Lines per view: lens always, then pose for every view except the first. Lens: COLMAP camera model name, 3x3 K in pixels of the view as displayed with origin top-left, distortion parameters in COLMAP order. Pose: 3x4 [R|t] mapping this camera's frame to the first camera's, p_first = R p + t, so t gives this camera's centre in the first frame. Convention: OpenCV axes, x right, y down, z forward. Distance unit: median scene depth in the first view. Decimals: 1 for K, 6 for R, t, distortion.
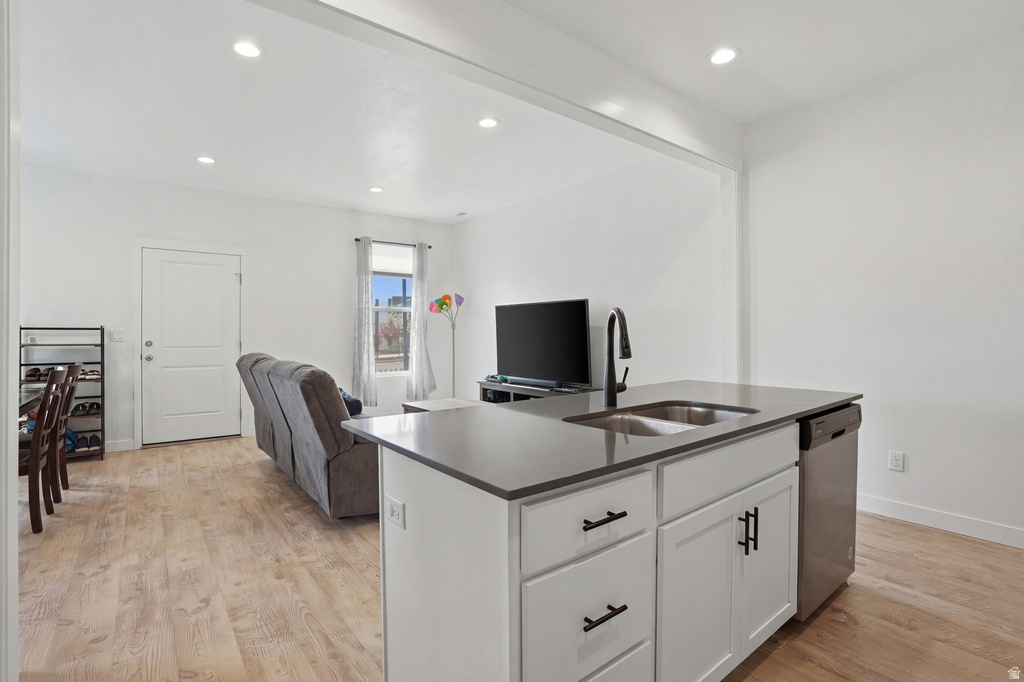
lens RADIAL K [[483.3, 0, 502.6], [0, 483.3, 335.5], [0, 0, 1]] dist [-0.060876, 0.023003]
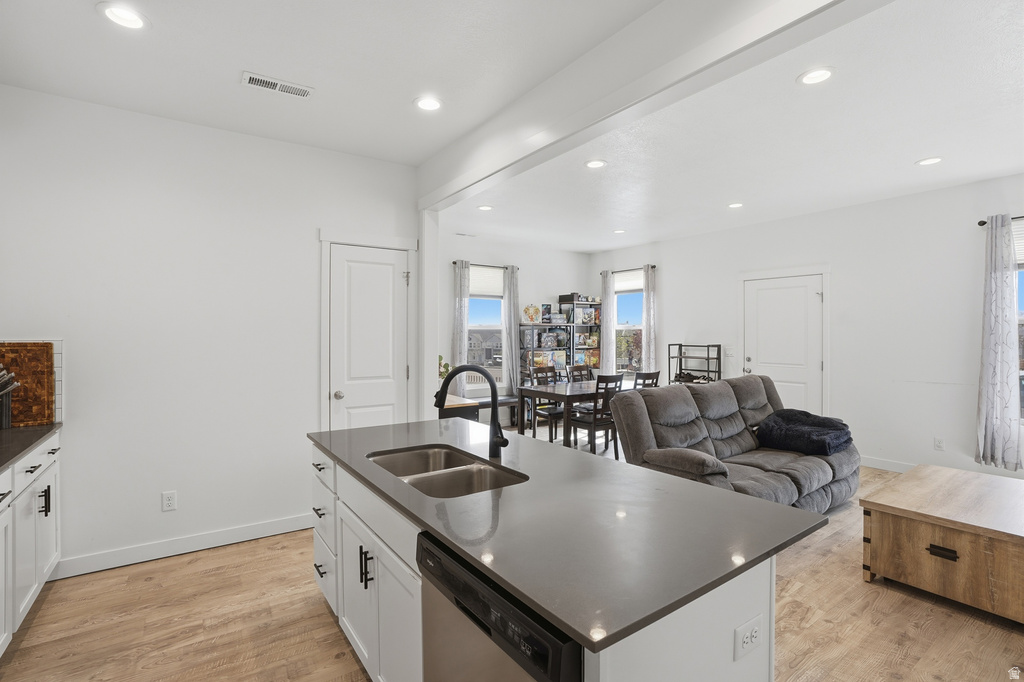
lens RADIAL K [[483.3, 0, 502.6], [0, 483.3, 335.5], [0, 0, 1]] dist [-0.060876, 0.023003]
pose [[-0.050592, 0.006396, -0.998699, 1.171599], [-0.002207, 0.999976, 0.006516, -0.114951], [0.998717, 0.002533, -0.050577, 0.971453]]
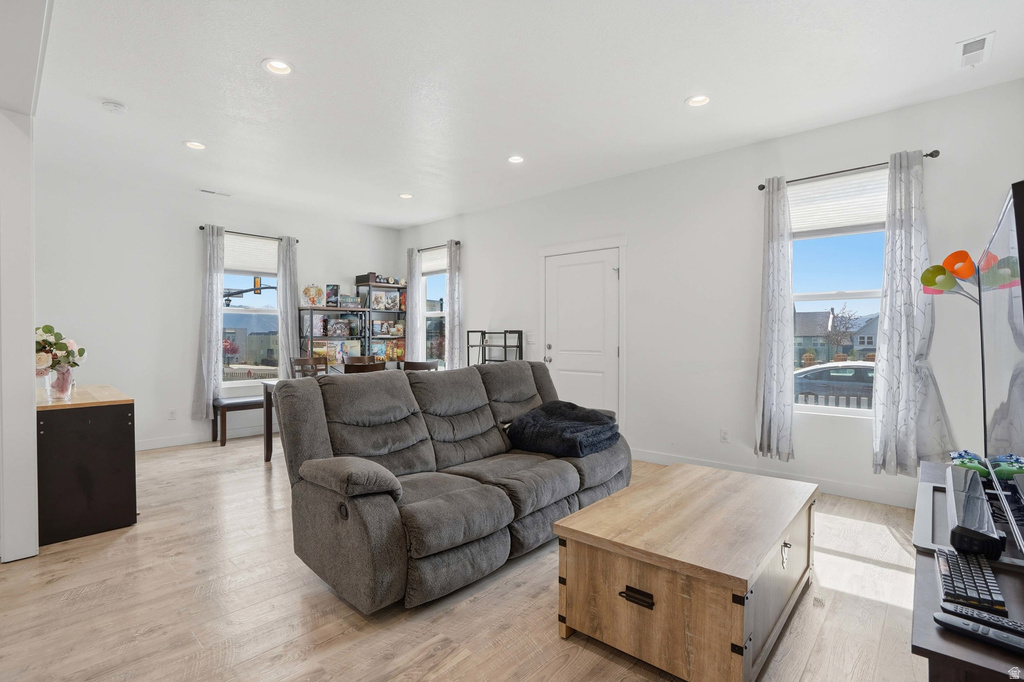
lens RADIAL K [[482.9, 0, 508.6], [0, 482.9, 344.5], [0, 0, 1]] dist [-0.051787, 0.000527]
pose [[0.168340, 0.019055, -0.985545, 0.716690], [-0.003147, 0.999818, 0.018793, -0.016812], [0.985724, -0.000062, 0.168370, 1.655265]]
